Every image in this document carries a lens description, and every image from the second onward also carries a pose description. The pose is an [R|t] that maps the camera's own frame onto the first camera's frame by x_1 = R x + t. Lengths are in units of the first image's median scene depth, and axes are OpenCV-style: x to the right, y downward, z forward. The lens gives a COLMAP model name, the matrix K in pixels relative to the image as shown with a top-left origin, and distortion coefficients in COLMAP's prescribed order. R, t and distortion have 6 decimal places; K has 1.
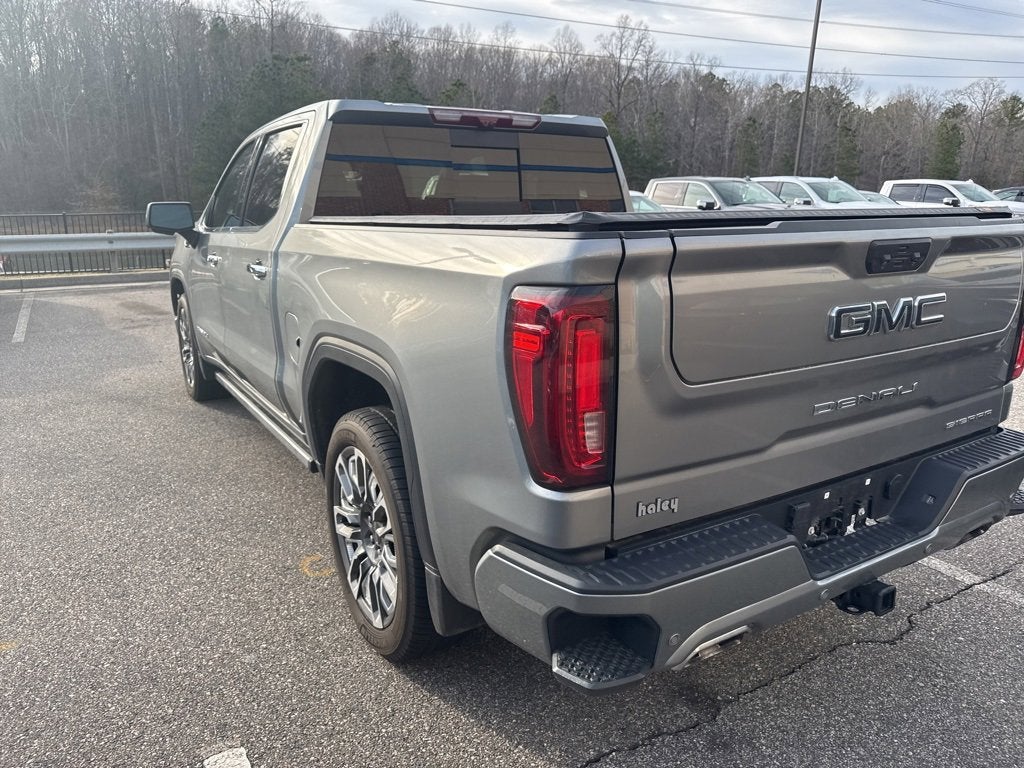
lens RADIAL K [[730.2, 0, 503.1], [0, 730.2, 379.4], [0, 0, 1]] dist [0.047774, -0.054907]
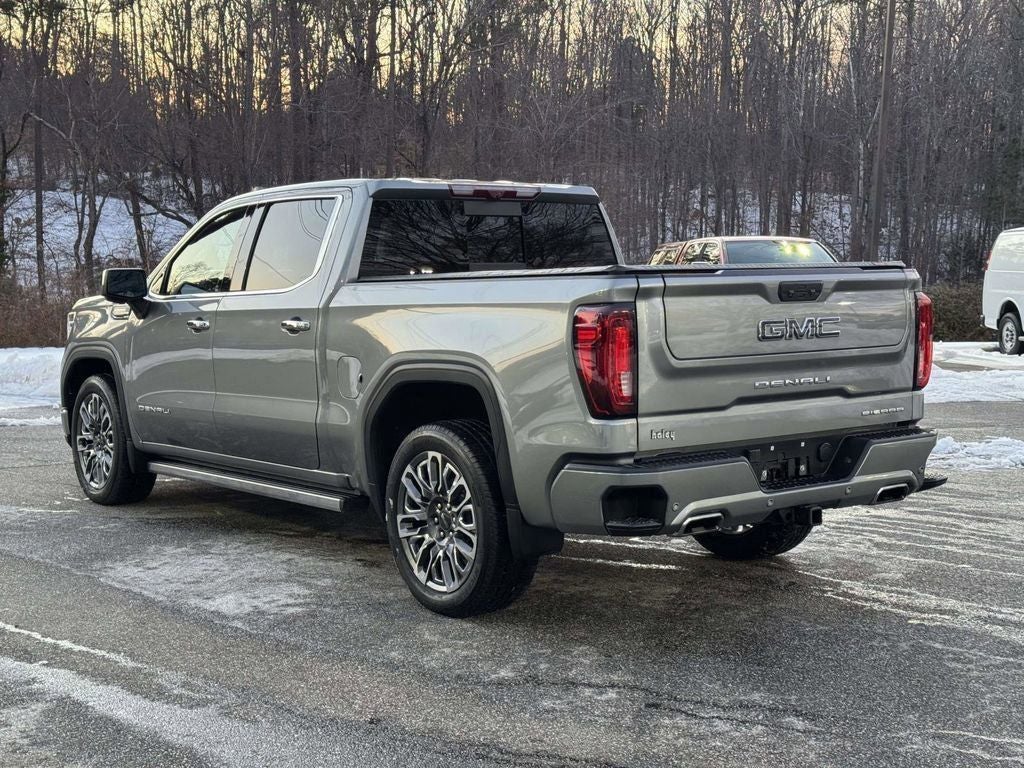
lens RADIAL K [[1394.6, 0, 510.4], [0, 1394.6, 379.7], [0, 0, 1]] dist [0.212688, 0.000000]
pose [[0.993977, -0.016347, 0.108359, -0.501375], [0.033656, 0.986560, -0.159896, 0.566452], [-0.104289, 0.162580, 0.981168, -2.213118]]
